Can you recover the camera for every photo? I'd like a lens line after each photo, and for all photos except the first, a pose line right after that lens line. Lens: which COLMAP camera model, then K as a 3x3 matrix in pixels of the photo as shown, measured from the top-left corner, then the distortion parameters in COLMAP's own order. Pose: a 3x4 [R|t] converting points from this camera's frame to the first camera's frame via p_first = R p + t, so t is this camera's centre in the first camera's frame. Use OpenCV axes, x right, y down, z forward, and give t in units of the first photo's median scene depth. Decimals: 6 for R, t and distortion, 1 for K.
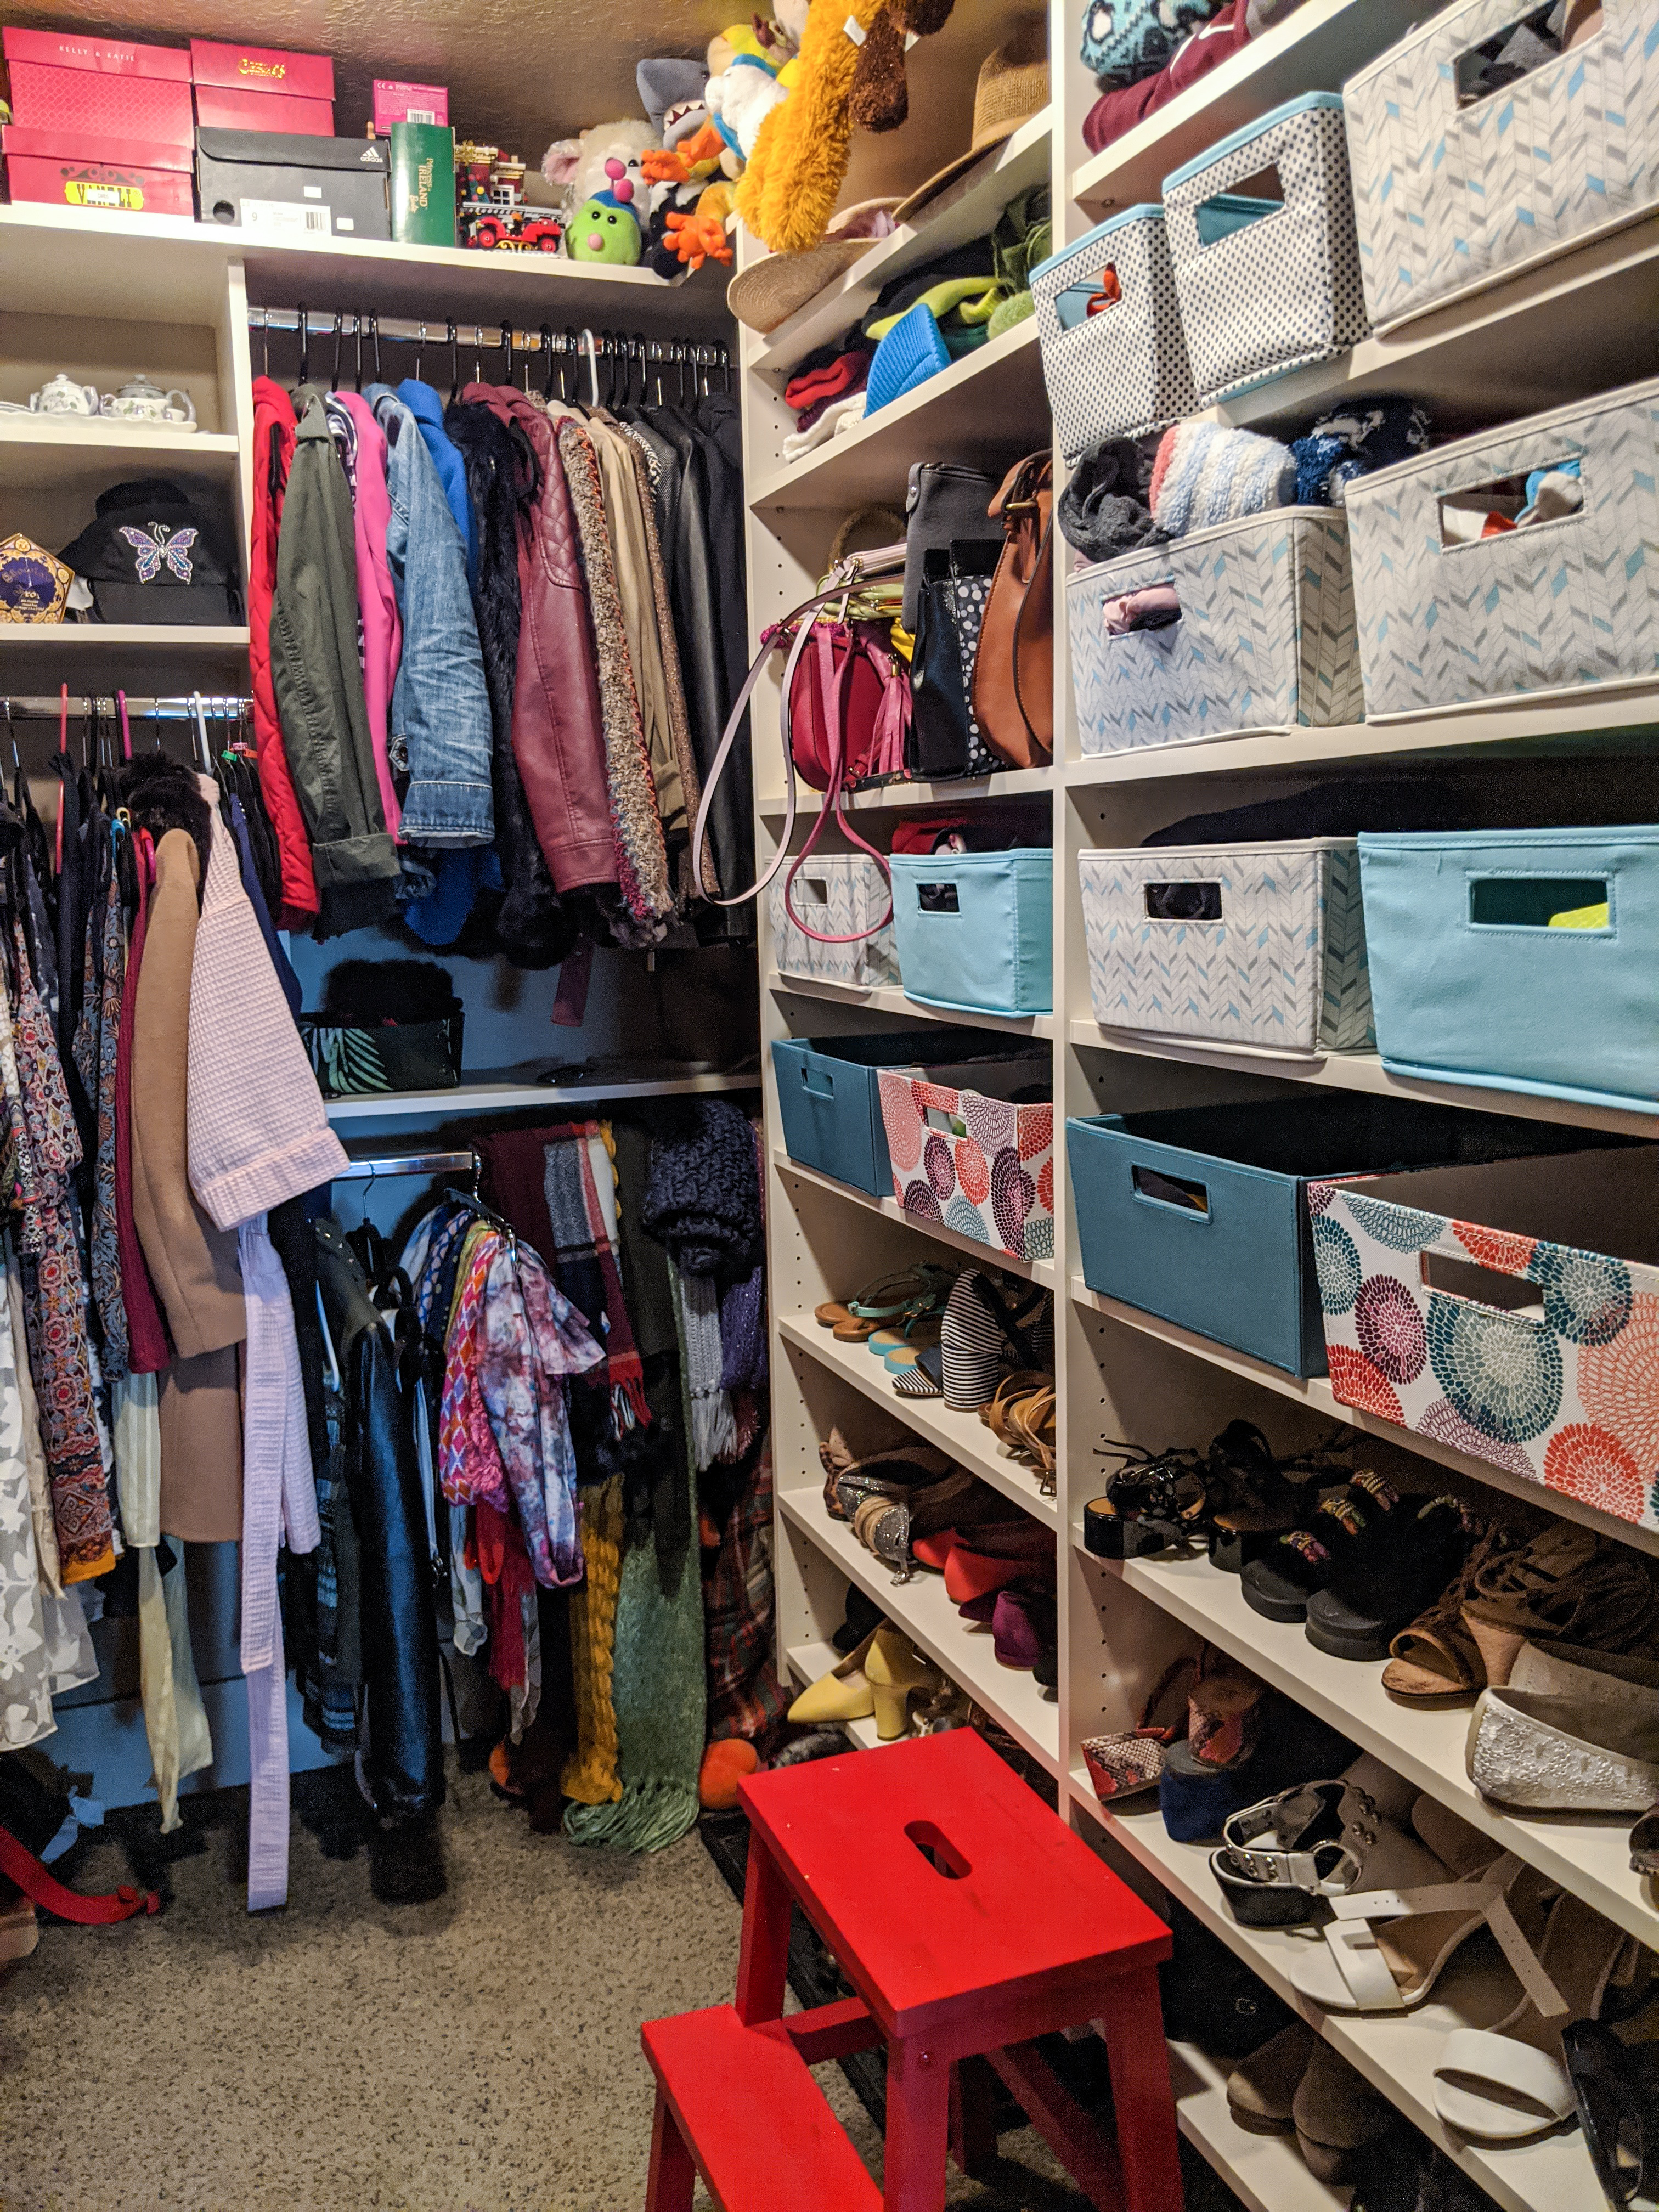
lens RADIAL K [[1806.5, 0, 836.1], [0, 1806.5, 1147.5], [0, 0, 1]] dist [0.059473, -0.147590]
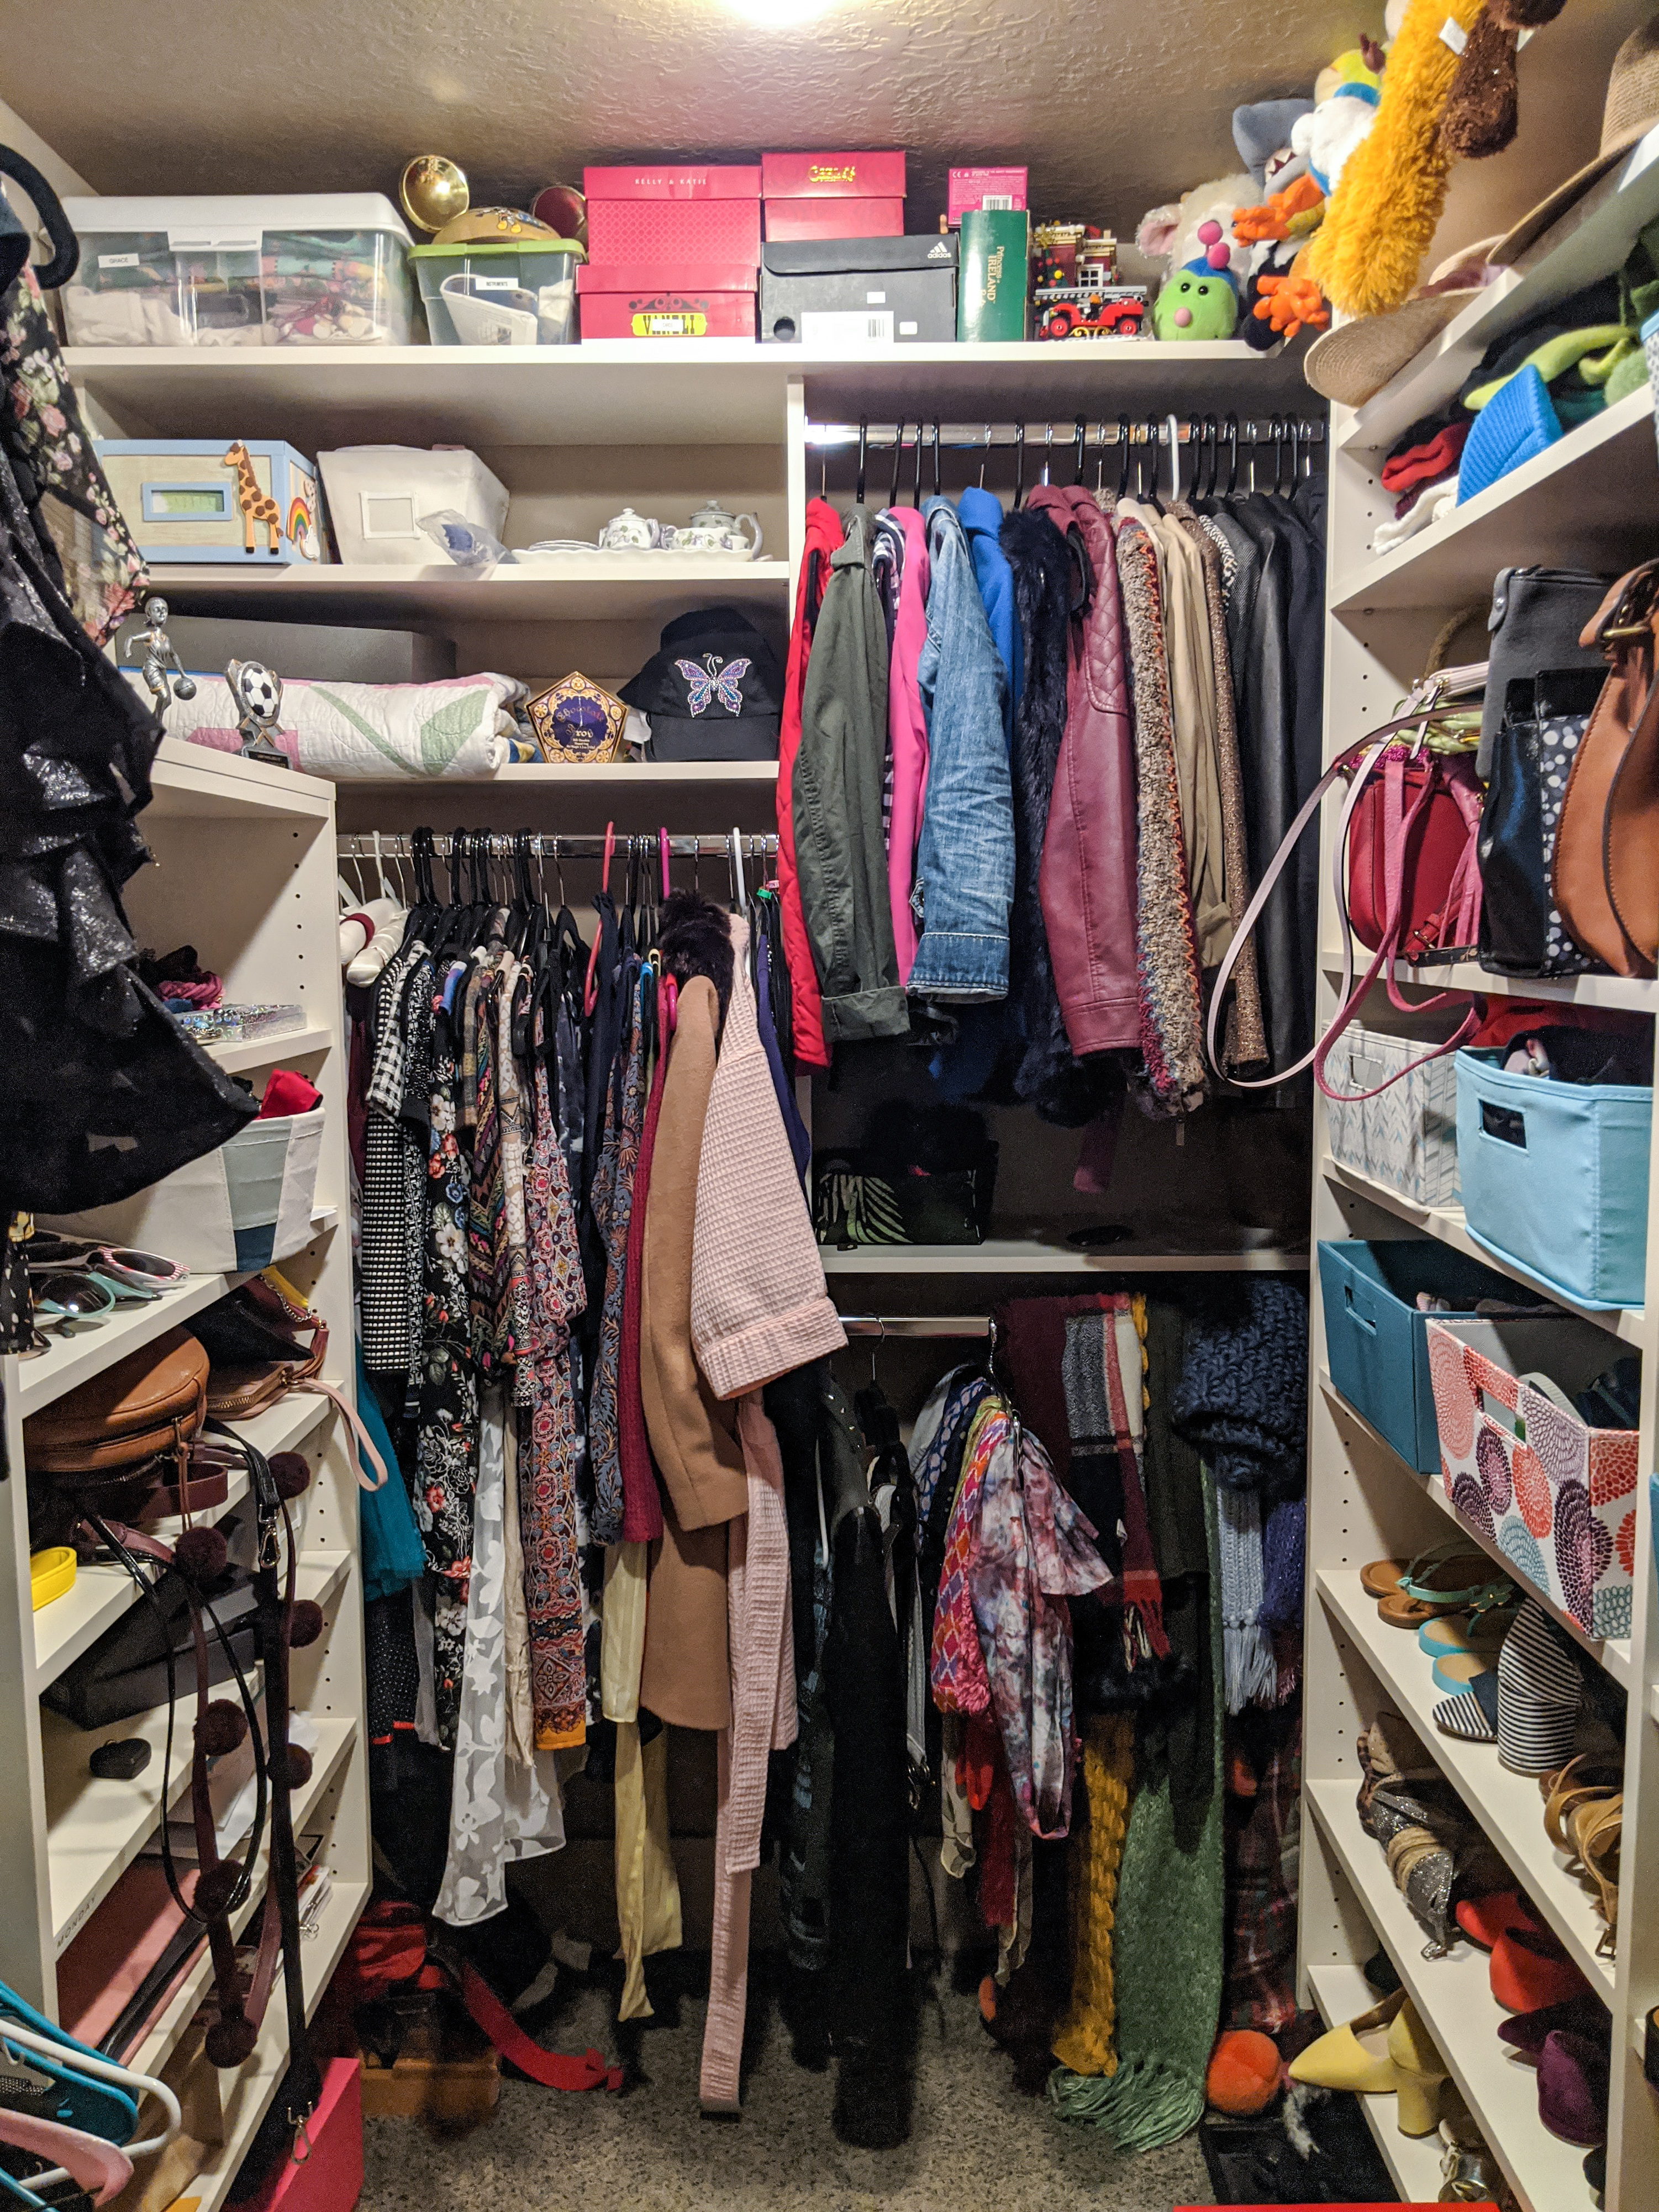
lens RADIAL K [[1781.5, 0, 836.4], [0, 1781.5, 1111.5], [0, 0, 1]] dist [0.065320, -0.140207]
pose [[0.928711, 0.052280, -0.367100, 0.056646], [-0.066072, 0.997499, -0.025093, -0.082936], [0.364870, 0.047560, 0.929843, 0.149391]]
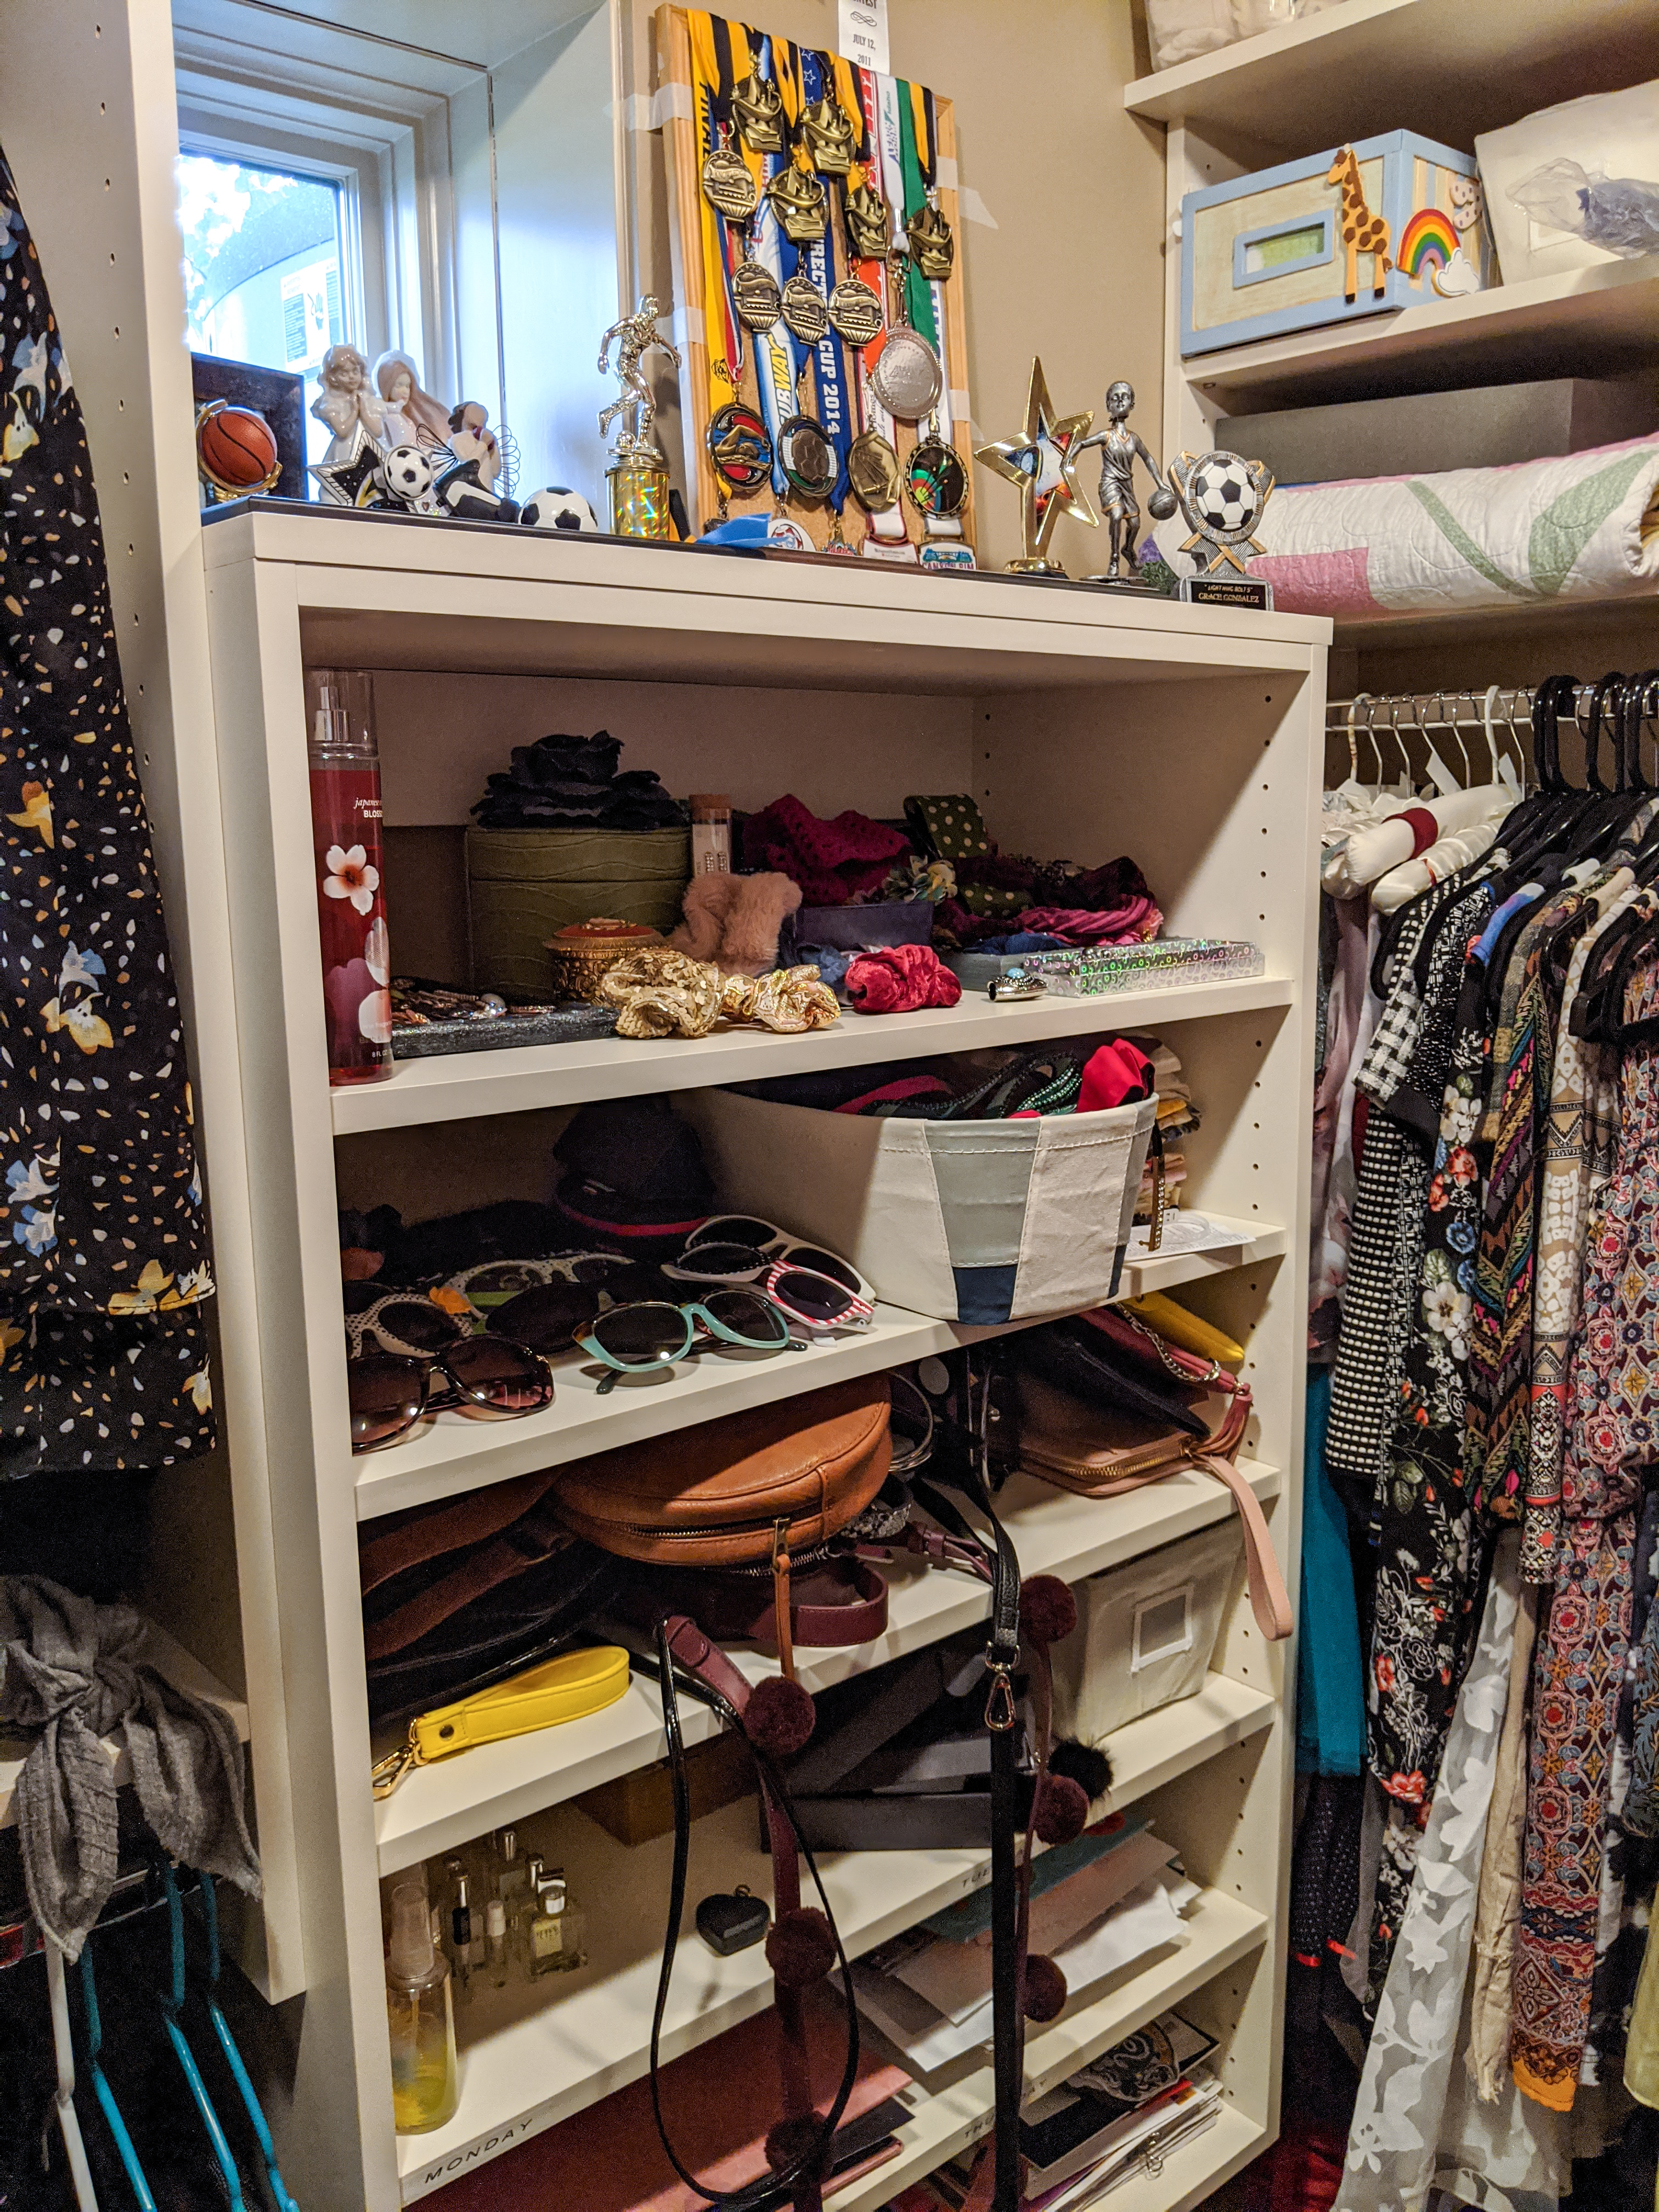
lens RADIAL K [[1781.3, 0, 836.4], [0, 1781.3, 1111.5], [0, 0, 1]] dist [0.065320, -0.140207]
pose [[0.324351, 0.173711, -0.929850, 0.028616], [-0.137358, 0.981224, 0.135396, -0.145887], [0.935911, 0.083806, 0.342122, 0.520969]]
